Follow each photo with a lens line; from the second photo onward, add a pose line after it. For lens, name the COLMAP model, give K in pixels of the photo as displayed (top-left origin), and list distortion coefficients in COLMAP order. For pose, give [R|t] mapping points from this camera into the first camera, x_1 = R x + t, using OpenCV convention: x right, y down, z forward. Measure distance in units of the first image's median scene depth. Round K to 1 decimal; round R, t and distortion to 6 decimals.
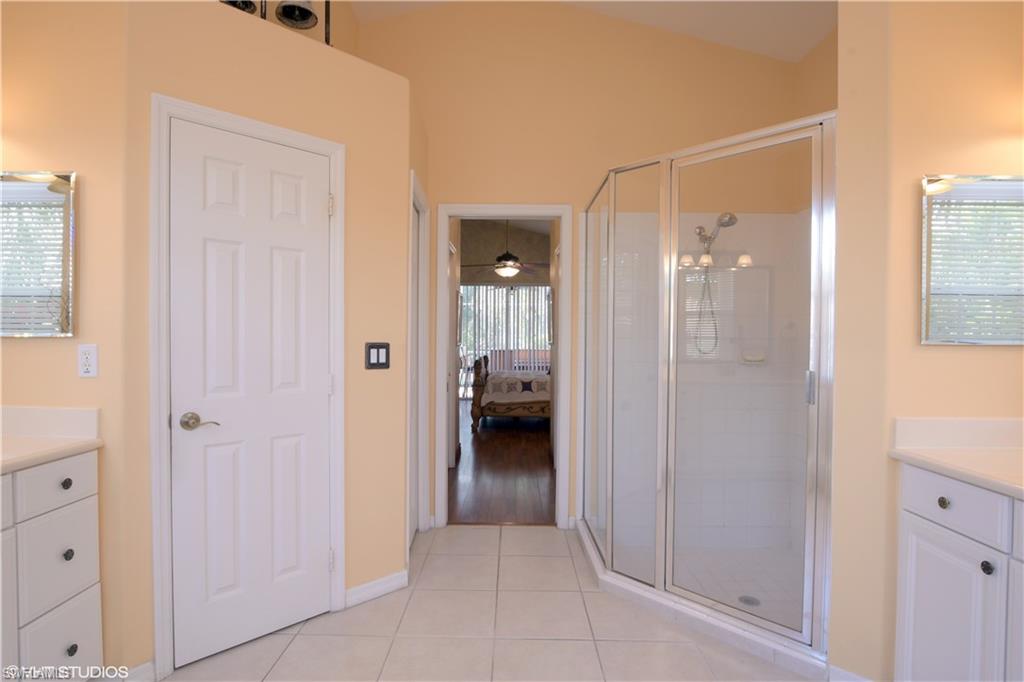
lens RADIAL K [[512.8, 0, 512.3], [0, 512.8, 341.1], [0, 0, 1]] dist [0.000022, 0.000001]
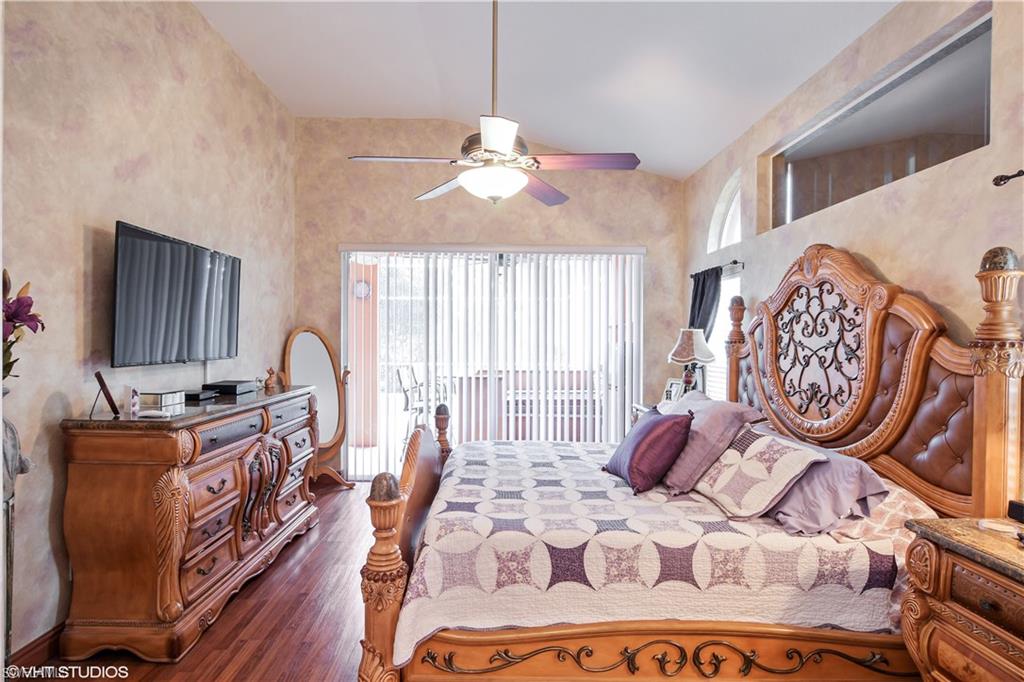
lens RADIAL K [[512.8, 0, 509.1], [0, 512.8, 337.9], [0, 0, 1]] dist [0.000022, 0.000001]
pose [[0.999548, 0.001812, 0.030003, -0.011695], [-0.001356, 0.999884, -0.015198, -0.029525], [-0.030027, 0.015151, 0.999434, 0.723417]]
